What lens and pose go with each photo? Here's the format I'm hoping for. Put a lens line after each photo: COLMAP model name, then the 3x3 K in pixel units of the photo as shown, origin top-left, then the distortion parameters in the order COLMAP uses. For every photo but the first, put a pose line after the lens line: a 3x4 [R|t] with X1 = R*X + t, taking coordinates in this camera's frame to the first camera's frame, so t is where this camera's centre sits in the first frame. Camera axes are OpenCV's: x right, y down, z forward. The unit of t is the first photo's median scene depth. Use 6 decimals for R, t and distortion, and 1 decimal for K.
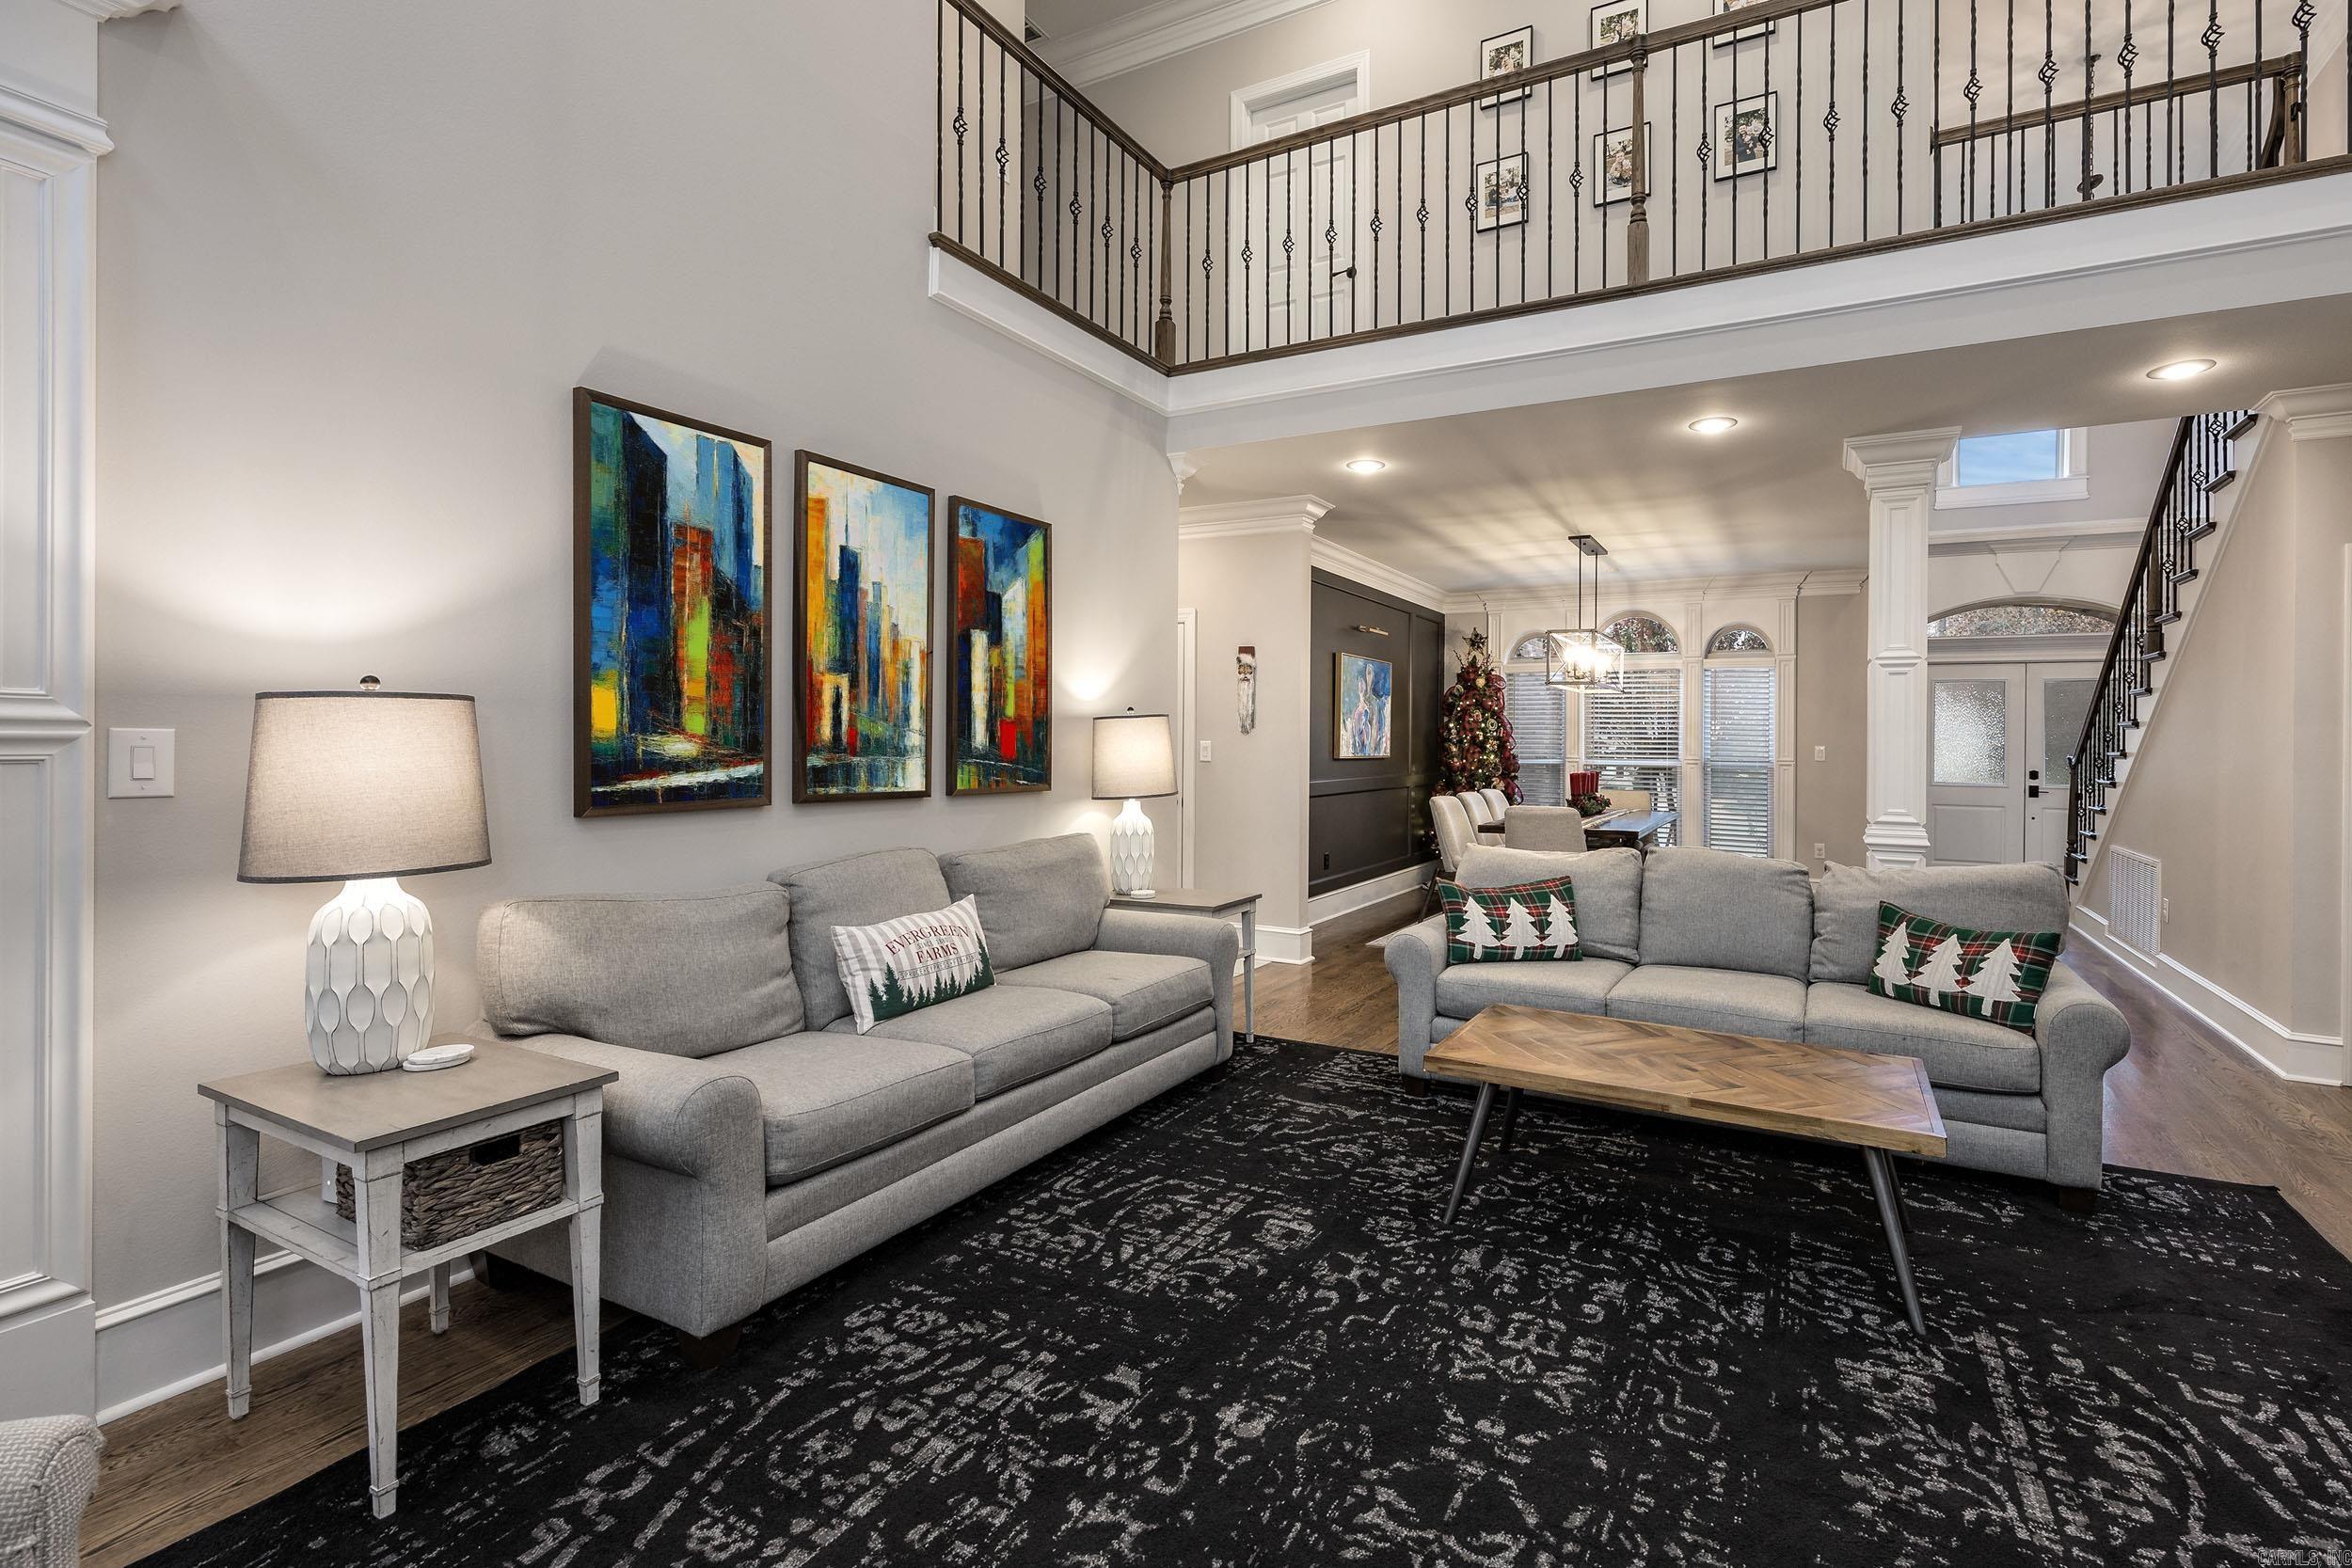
lens RADIAL K [[1026.6, 0, 1329.0], [0, 1026.6, 743.7], [0, 0, 1]] dist [-0.003154, 0.002623]
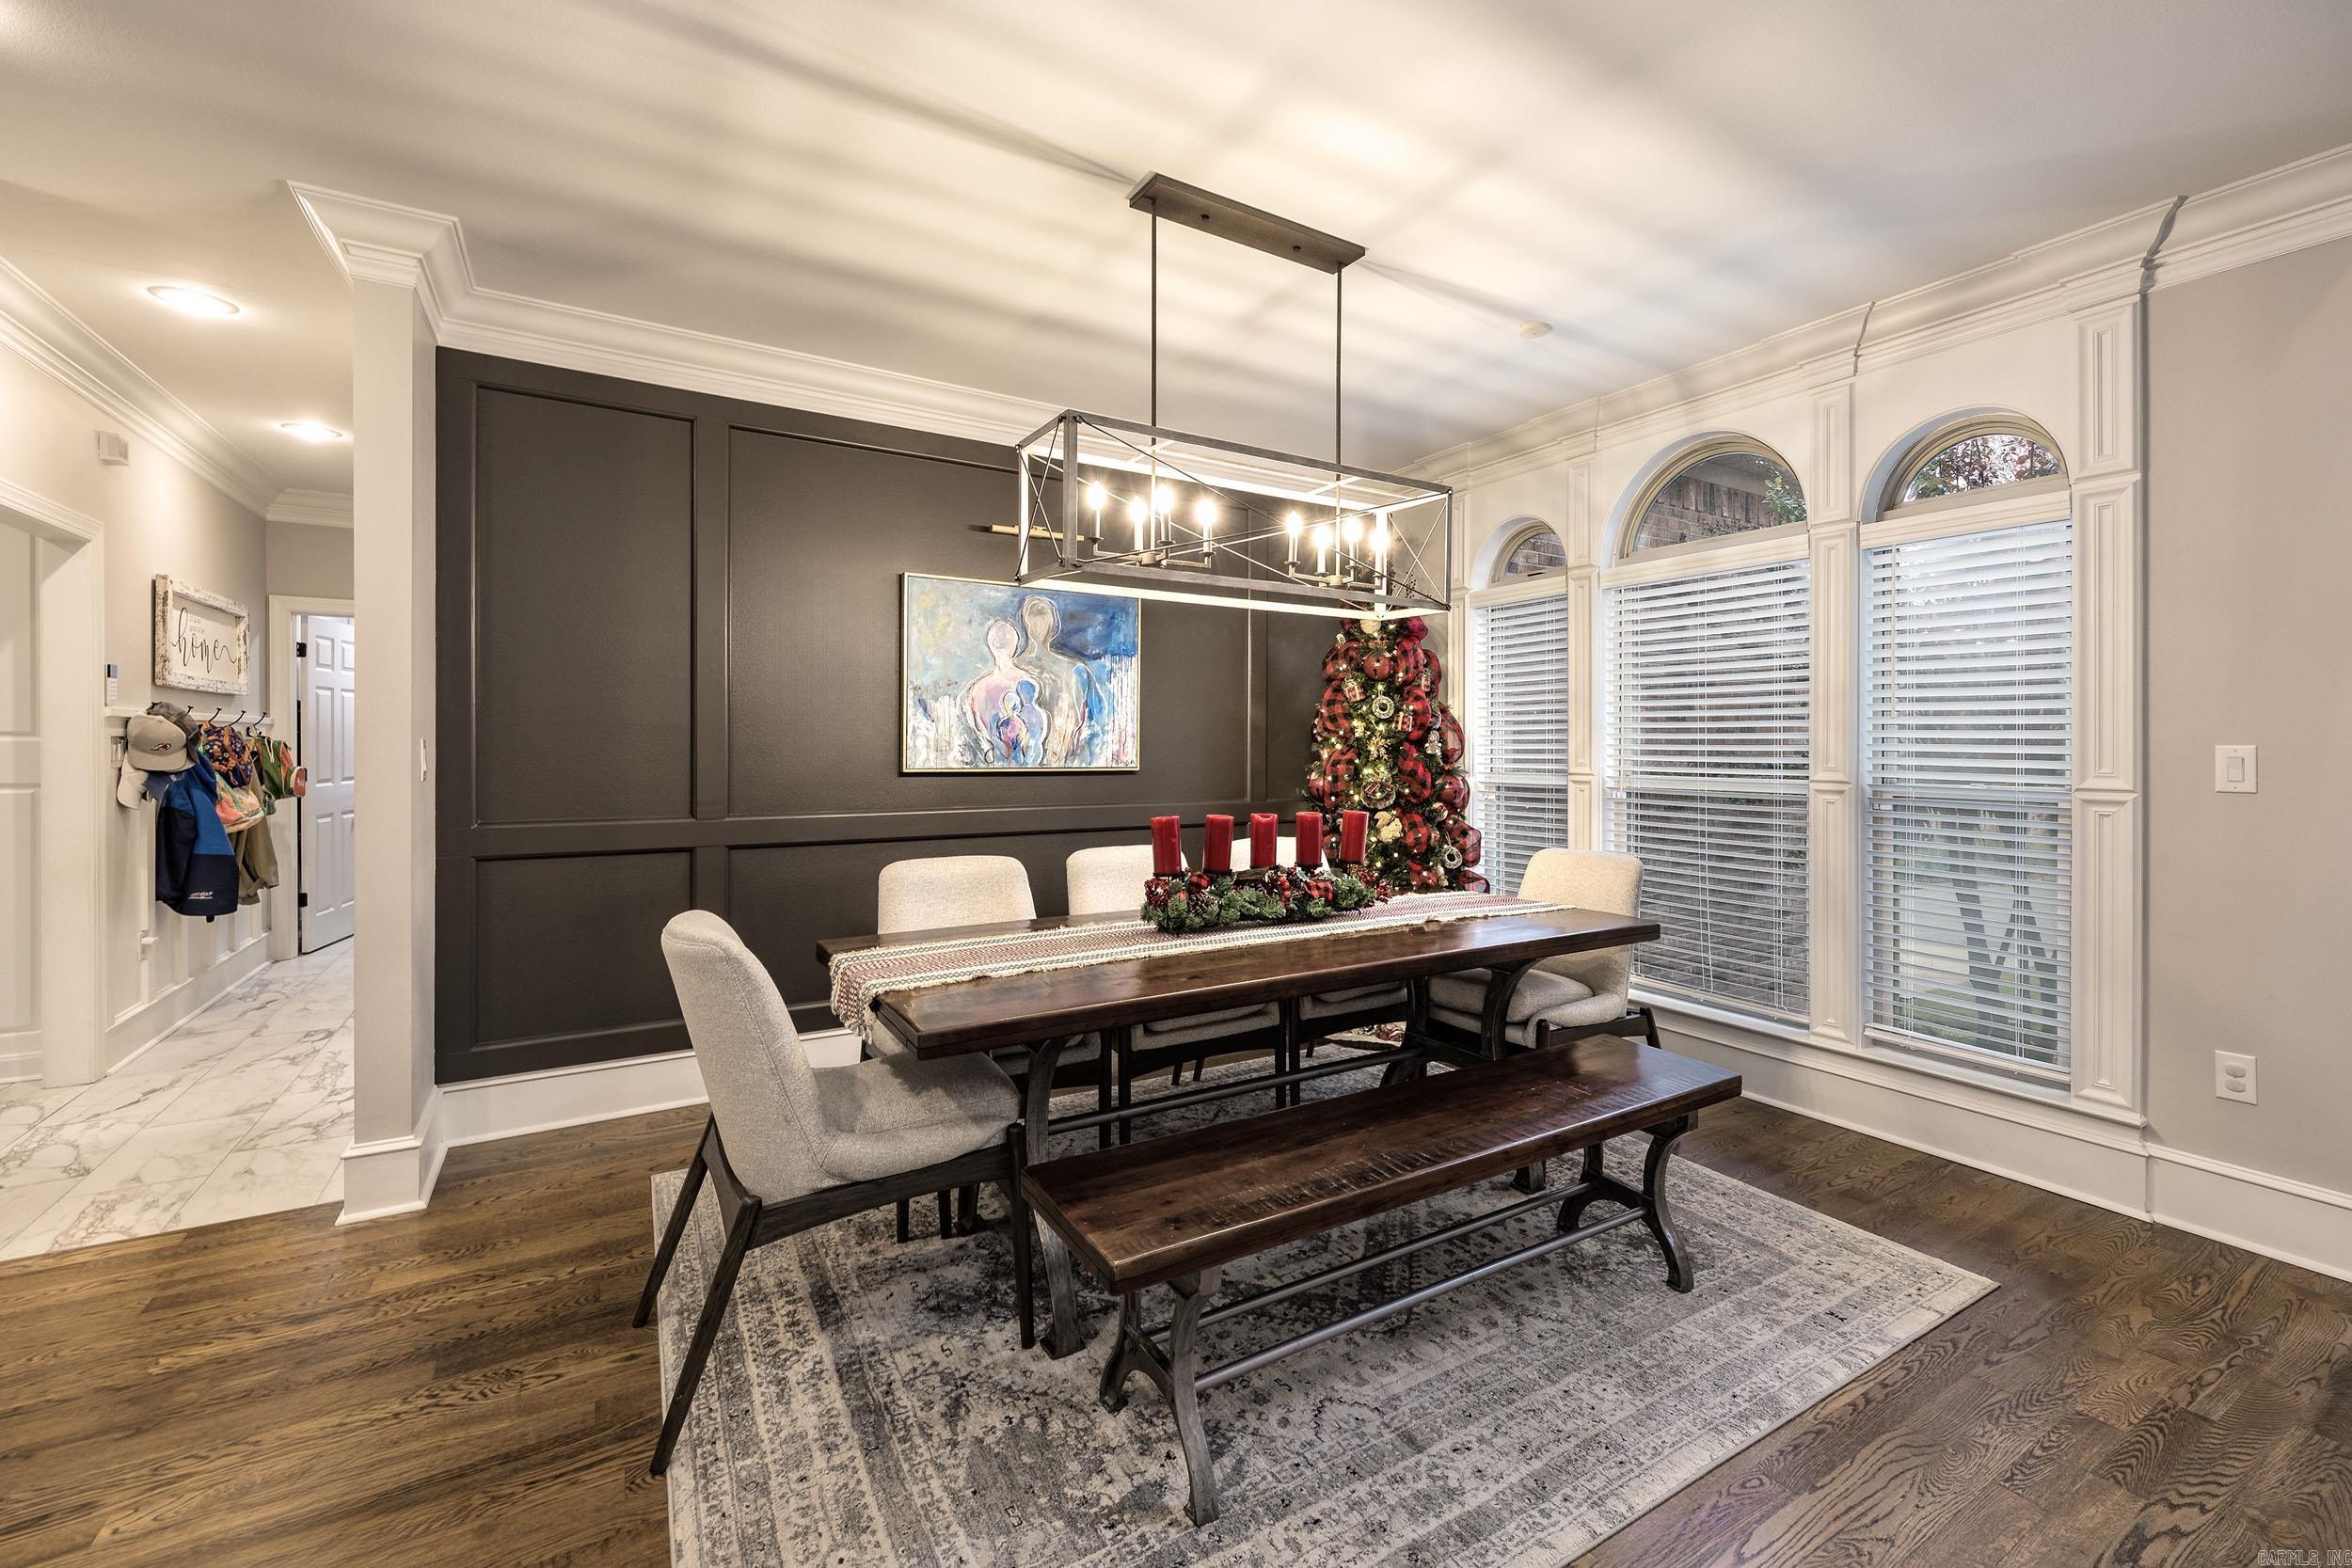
lens RADIAL K [[981.7, 0, 1264.6], [0, 981.7, 754.1], [0, 0, 1]] dist [0.002519, 0.000707]
pose [[0.853422, -0.004652, -0.521200, 0.362596], [0.004830, 0.999988, -0.001018, 0.004963], [0.521199, -0.001649, 0.853434, 0.556234]]
